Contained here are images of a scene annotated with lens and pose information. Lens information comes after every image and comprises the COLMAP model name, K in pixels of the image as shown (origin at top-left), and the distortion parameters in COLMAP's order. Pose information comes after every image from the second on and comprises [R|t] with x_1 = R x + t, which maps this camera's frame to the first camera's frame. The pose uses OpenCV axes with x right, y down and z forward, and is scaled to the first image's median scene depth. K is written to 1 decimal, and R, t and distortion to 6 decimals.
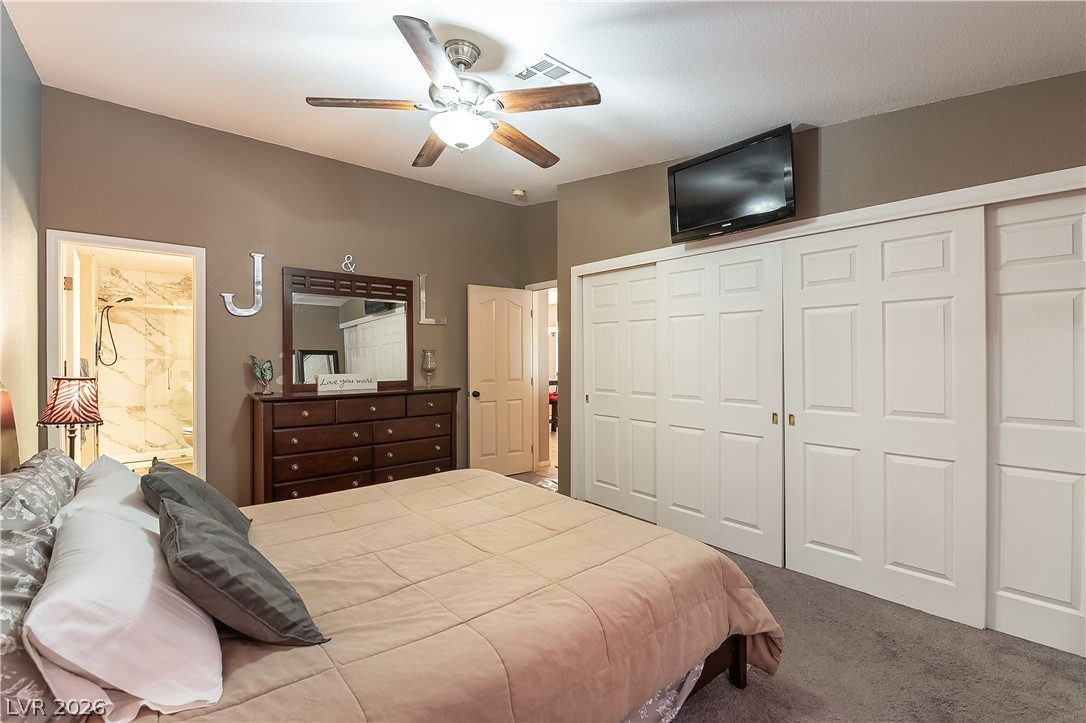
lens RADIAL K [[481.1, 0, 551.3], [0, 481.1, 363.7], [0, 0, 1]] dist [-0.005059, -0.006787]
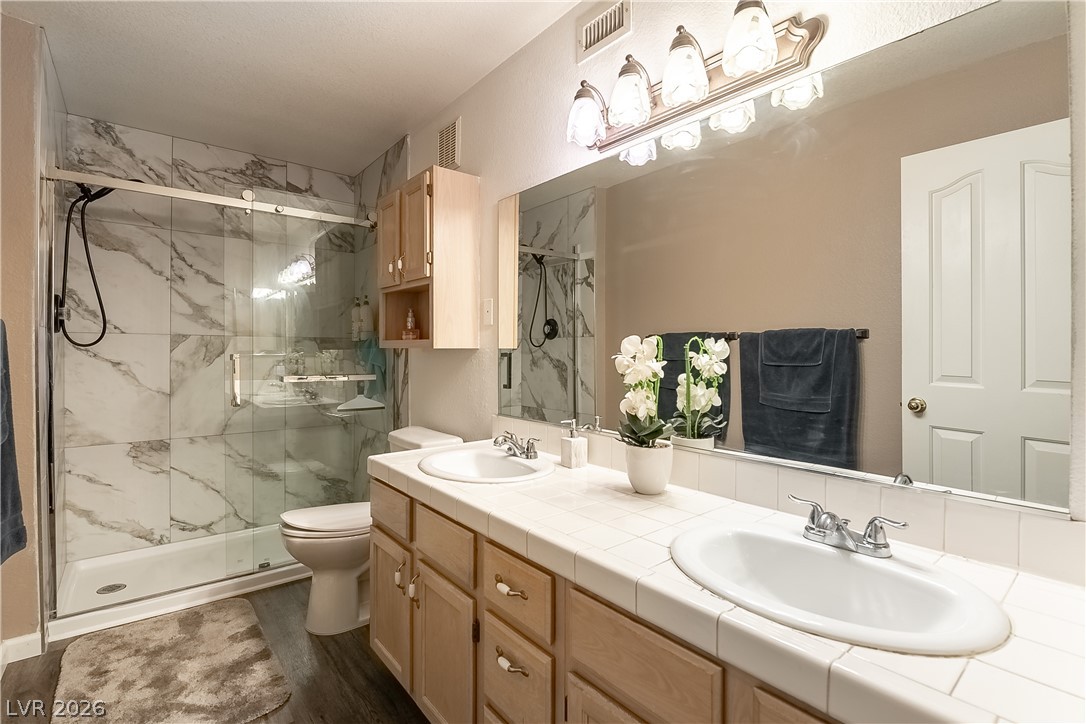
lens RADIAL K [[481.1, 0, 541.4], [0, 481.1, 354.2], [0, 0, 1]] dist [-0.005059, -0.006787]
pose [[0.999903, -0.003590, -0.013431, -0.506880], [0.003486, 0.999964, -0.007791, 0.013995], [0.013458, 0.007743, 0.999879, 0.568640]]
